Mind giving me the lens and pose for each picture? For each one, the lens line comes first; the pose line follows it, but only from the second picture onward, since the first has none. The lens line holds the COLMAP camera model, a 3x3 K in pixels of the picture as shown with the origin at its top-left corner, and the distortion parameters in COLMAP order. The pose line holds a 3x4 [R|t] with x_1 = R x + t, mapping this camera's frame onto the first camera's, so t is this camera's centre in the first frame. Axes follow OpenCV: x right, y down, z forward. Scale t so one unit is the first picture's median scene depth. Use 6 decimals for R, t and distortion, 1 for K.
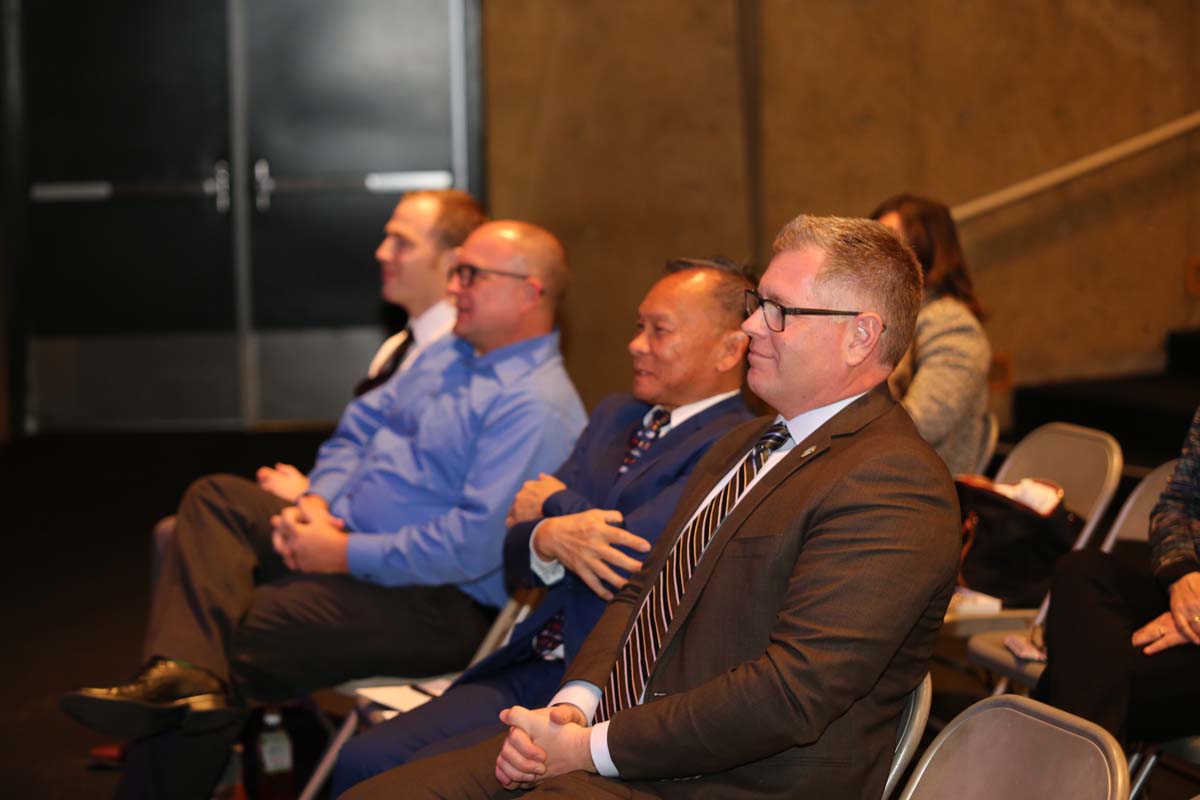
lens RADIAL K [[2520.0, 0, 599.8], [0, 2520.0, 397.1], [0, 0, 1]] dist [-0.275560, 0.000000]
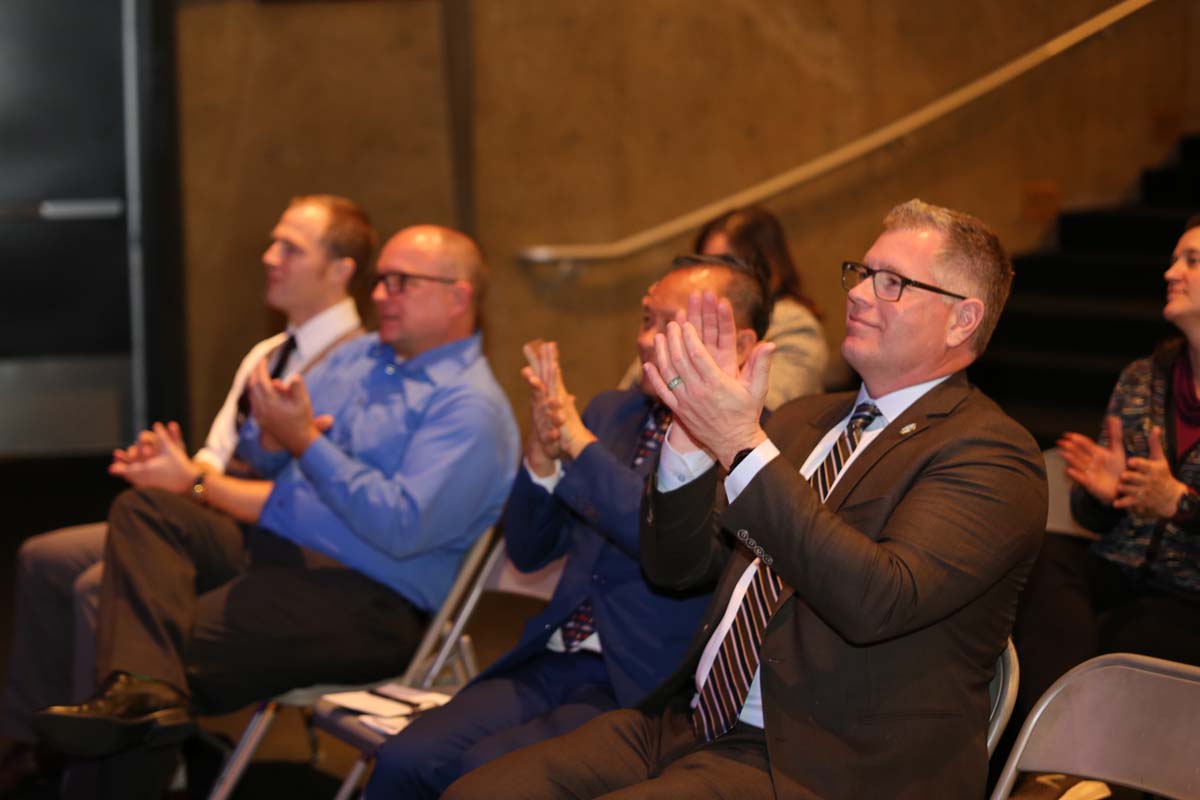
lens RADIAL K [[2520.0, 0, 600.5], [0, 2520.0, 406.6], [0, 0, 1]] dist [-0.275560, 0.000000]
pose [[0.976834, -0.020709, 0.212994, -0.132387], [0.023478, 0.999669, -0.010480, 0.010312], [-0.212707, 0.015238, 0.976997, 0.007005]]
